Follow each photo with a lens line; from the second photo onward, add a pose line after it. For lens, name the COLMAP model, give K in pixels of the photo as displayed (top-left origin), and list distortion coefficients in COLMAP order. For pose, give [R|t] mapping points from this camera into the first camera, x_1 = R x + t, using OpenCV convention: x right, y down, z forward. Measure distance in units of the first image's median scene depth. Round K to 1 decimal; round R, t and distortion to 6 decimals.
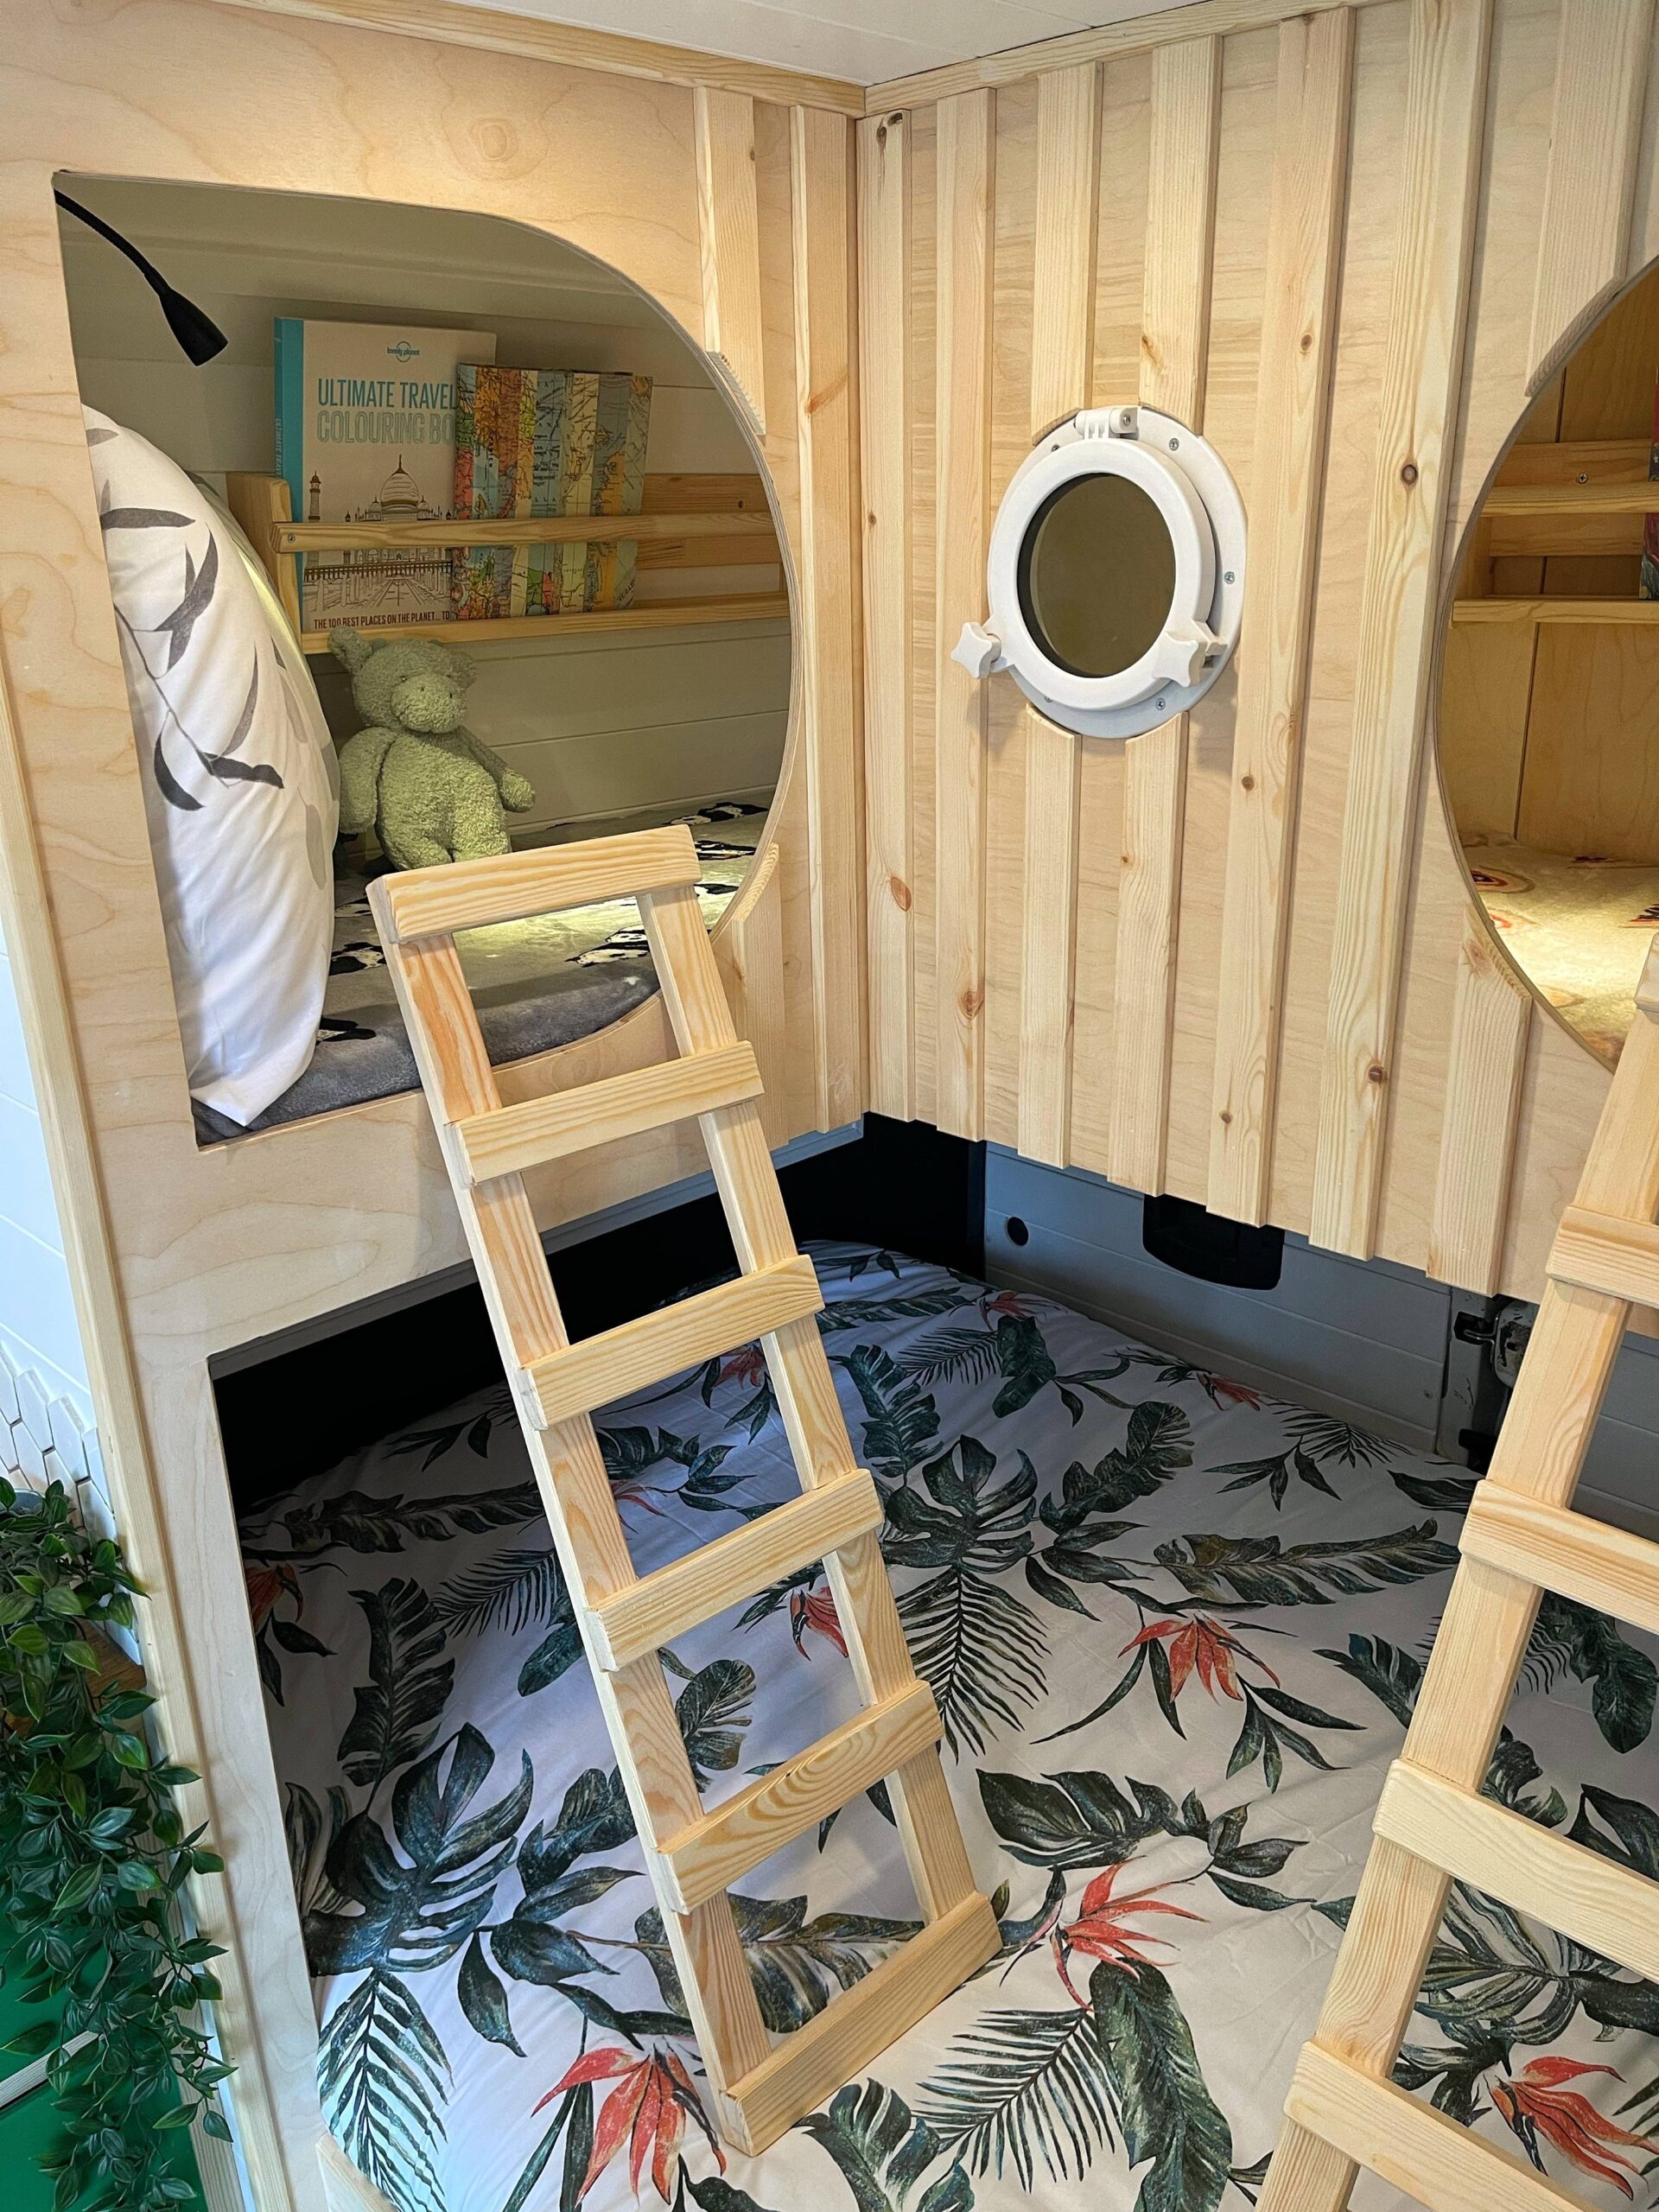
lens RADIAL K [[1683.6, 0, 823.9], [0, 1683.6, 1093.6], [0, 0, 1]] dist [0.062132, -0.072779]
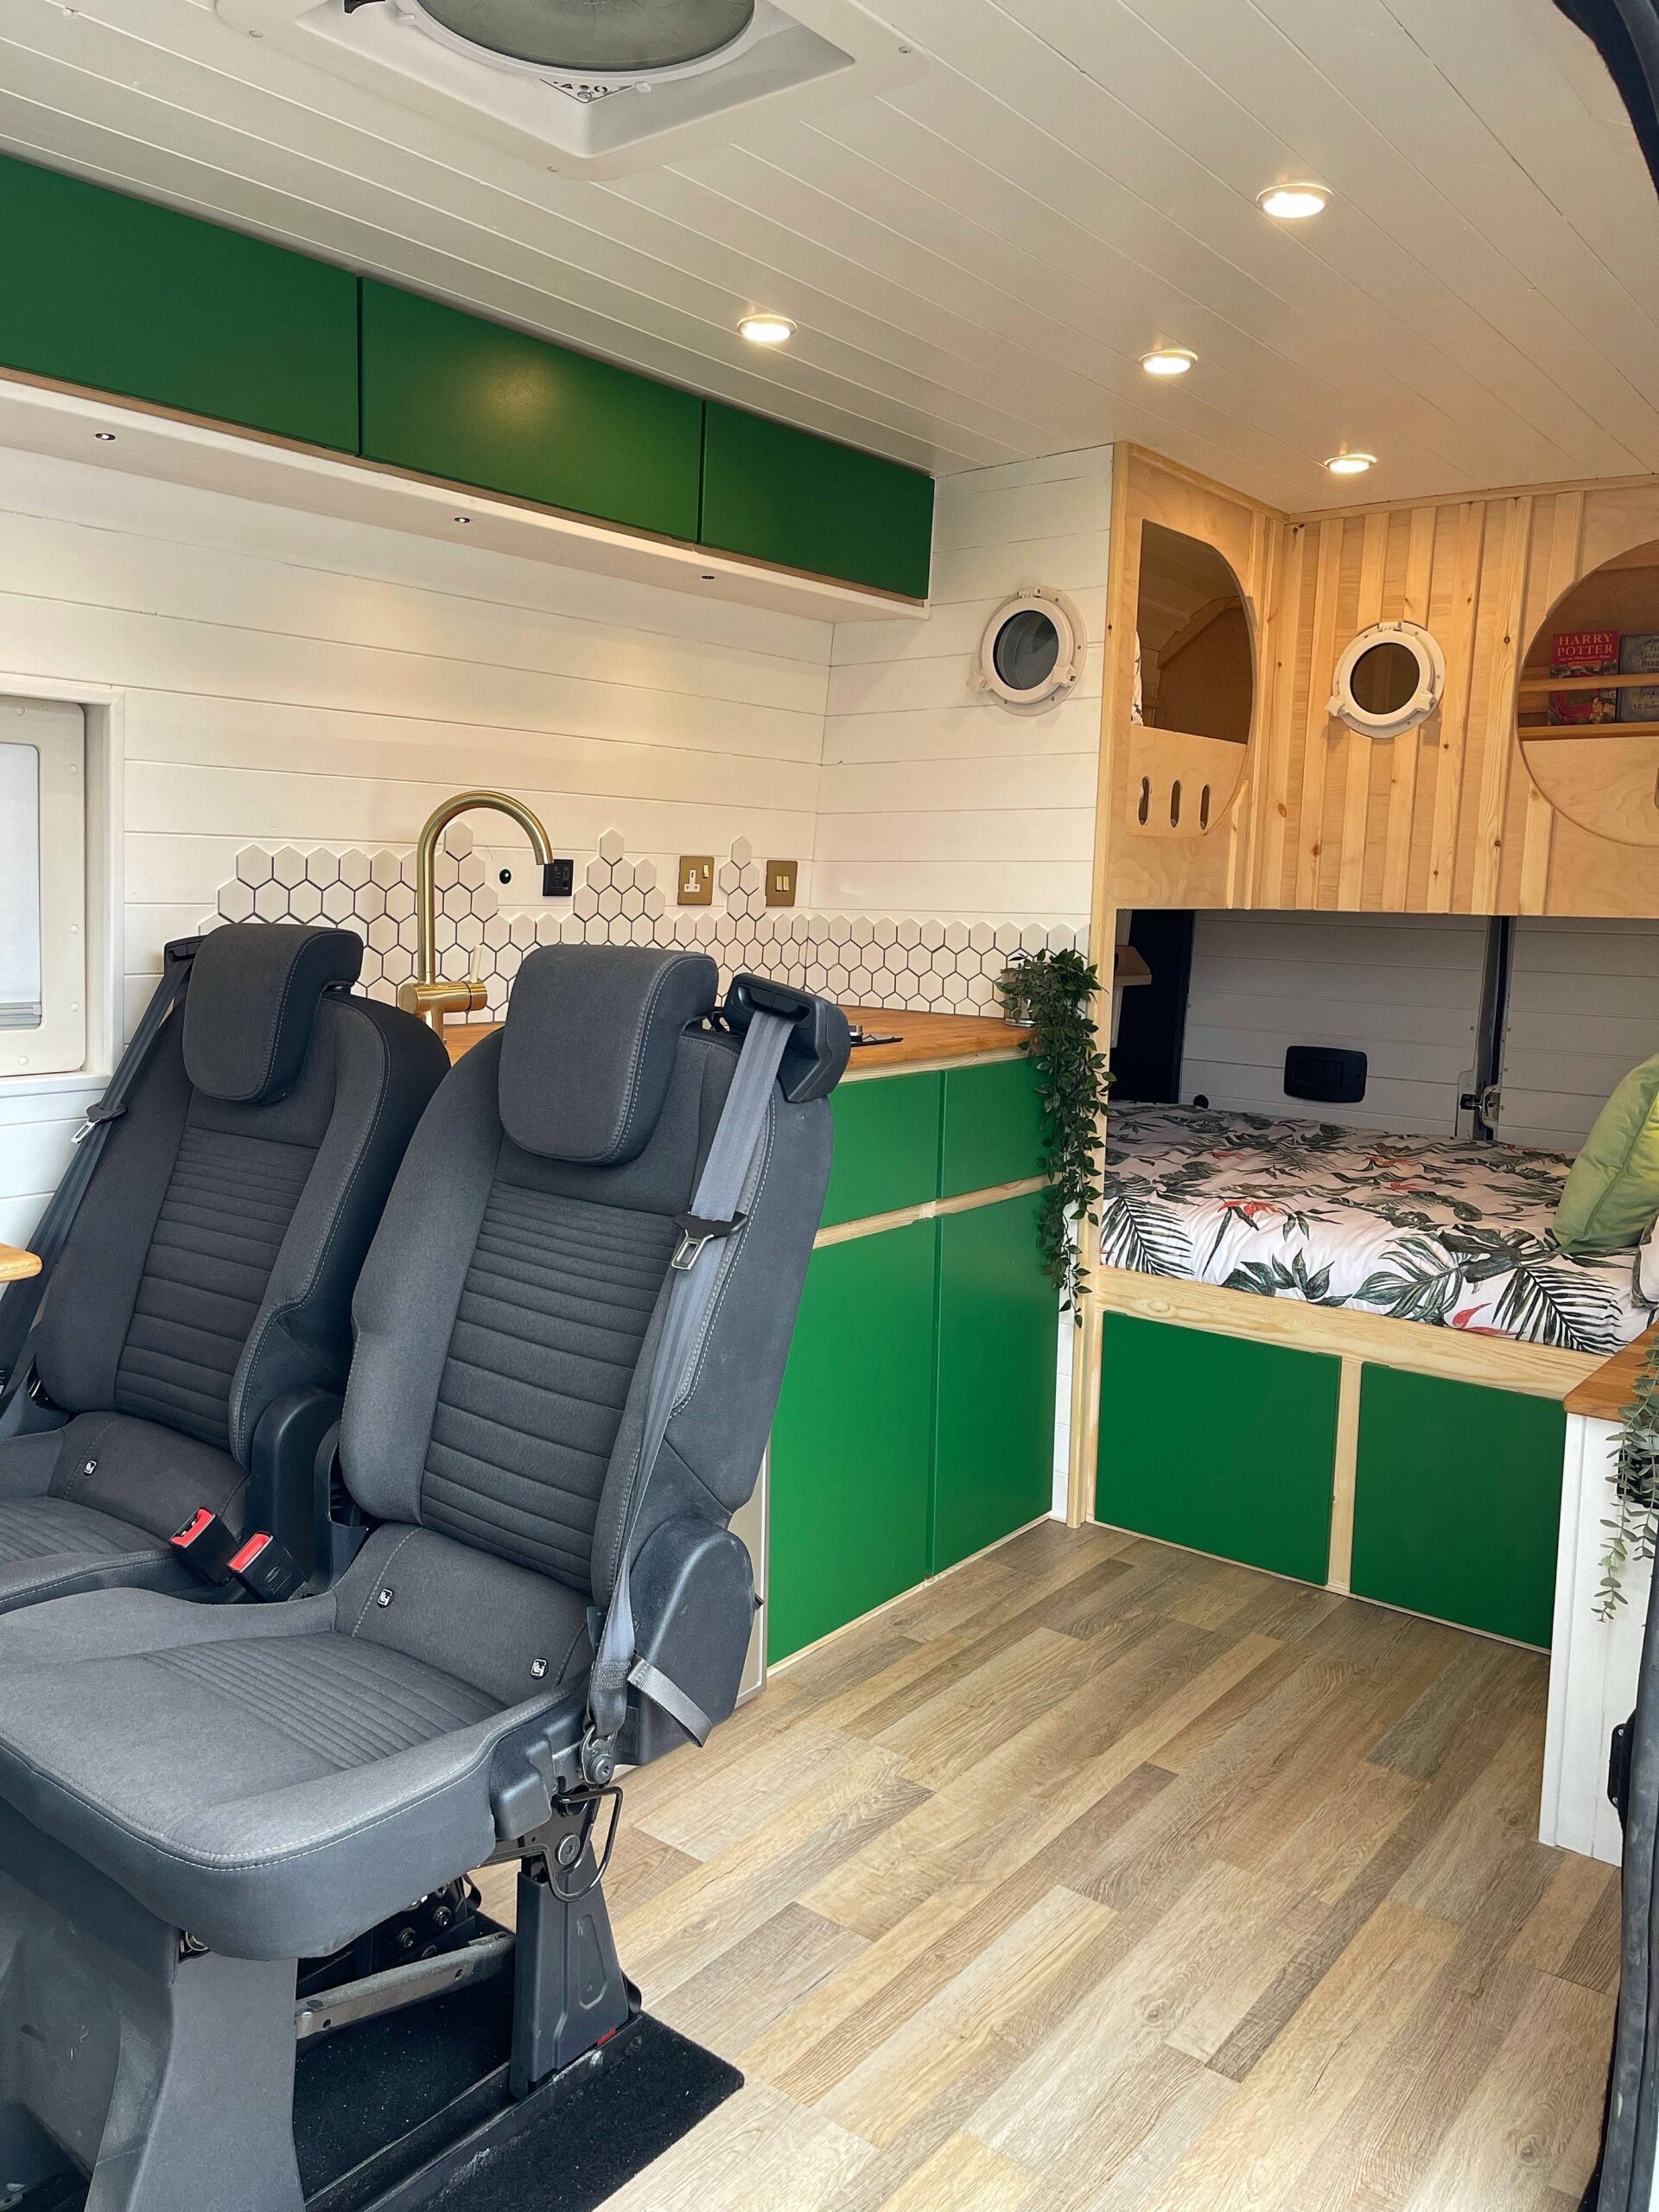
lens RADIAL K [[1683.6, 0, 823.8], [0, 1683.6, 1110.1], [0, 0, 1]] dist [0.062132, -0.072779]
pose [[0.991400, 0.032152, 0.126853, -1.084536], [-0.006927, 0.980884, -0.194471, 0.939587], [-0.130680, 0.191920, 0.972671, -1.460647]]
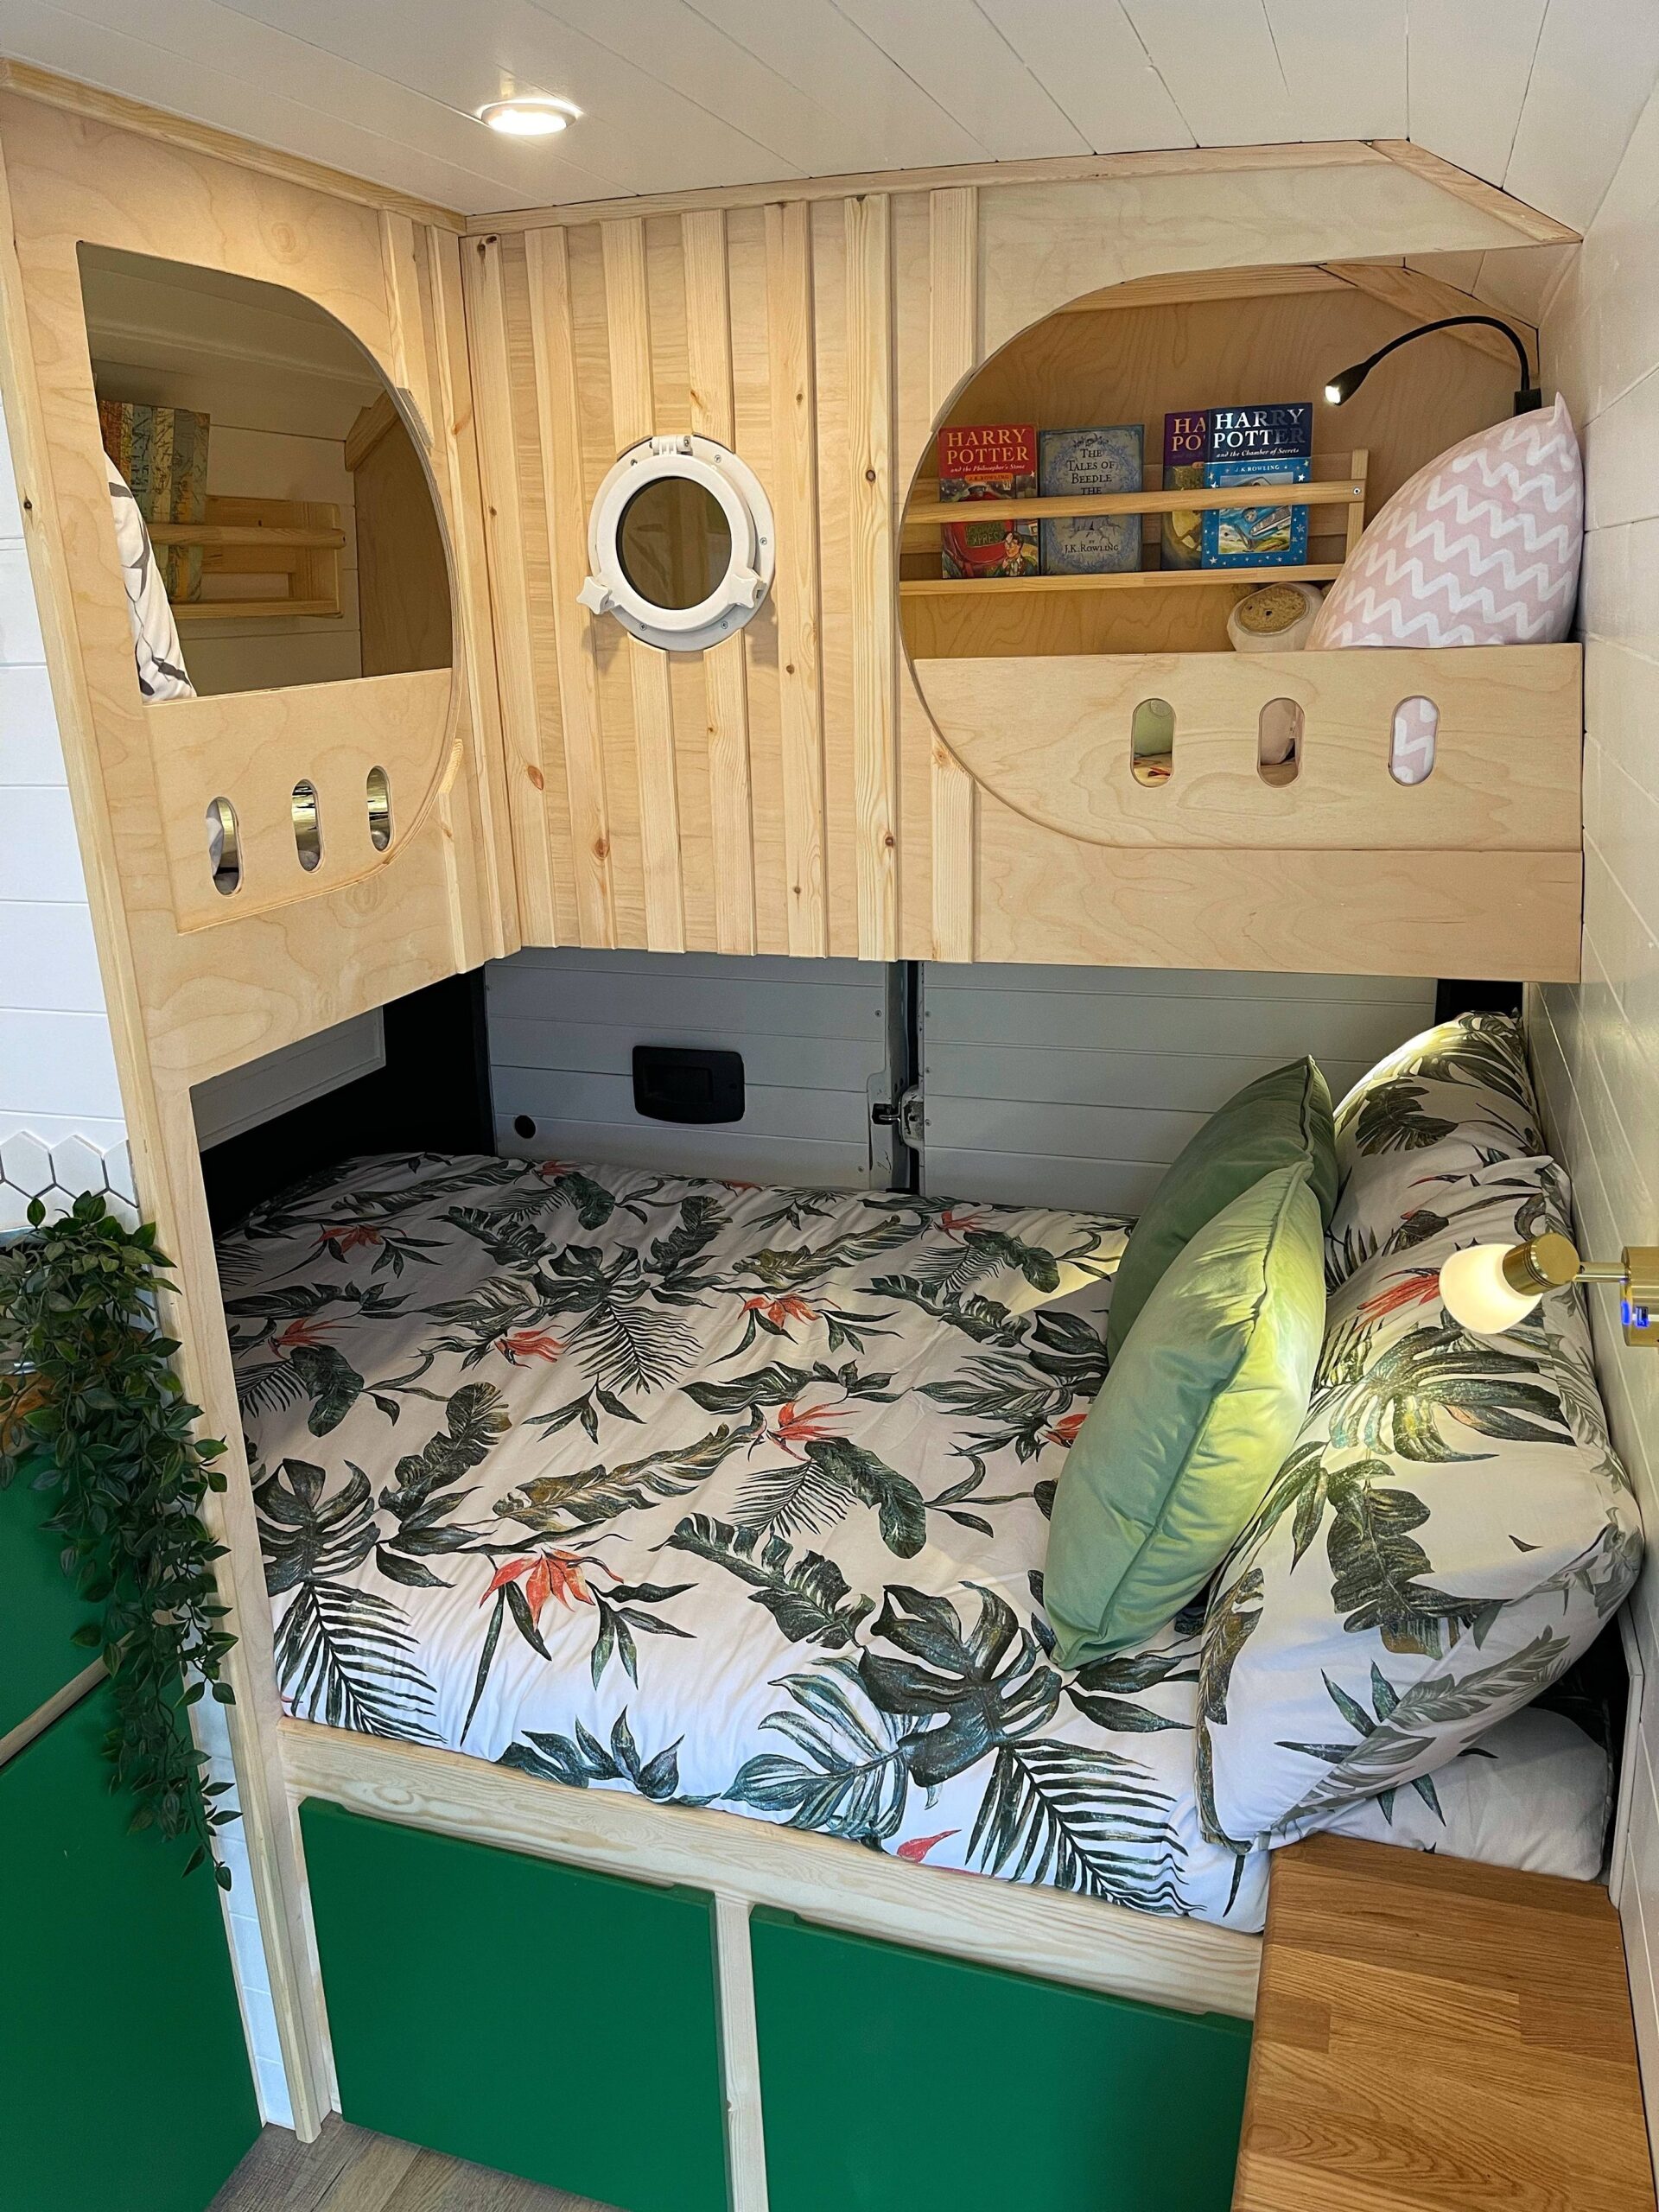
lens RADIAL K [[1683.6, 0, 822.2], [0, 1683.6, 1125.2], [0, 0, 1]] dist [0.062132, -0.072779]
pose [[0.895974, -0.139182, 0.421734, -0.444045], [0.152471, 0.988305, 0.002238, 0.236746], [-0.417114, 0.062297, 0.906717, -0.428080]]
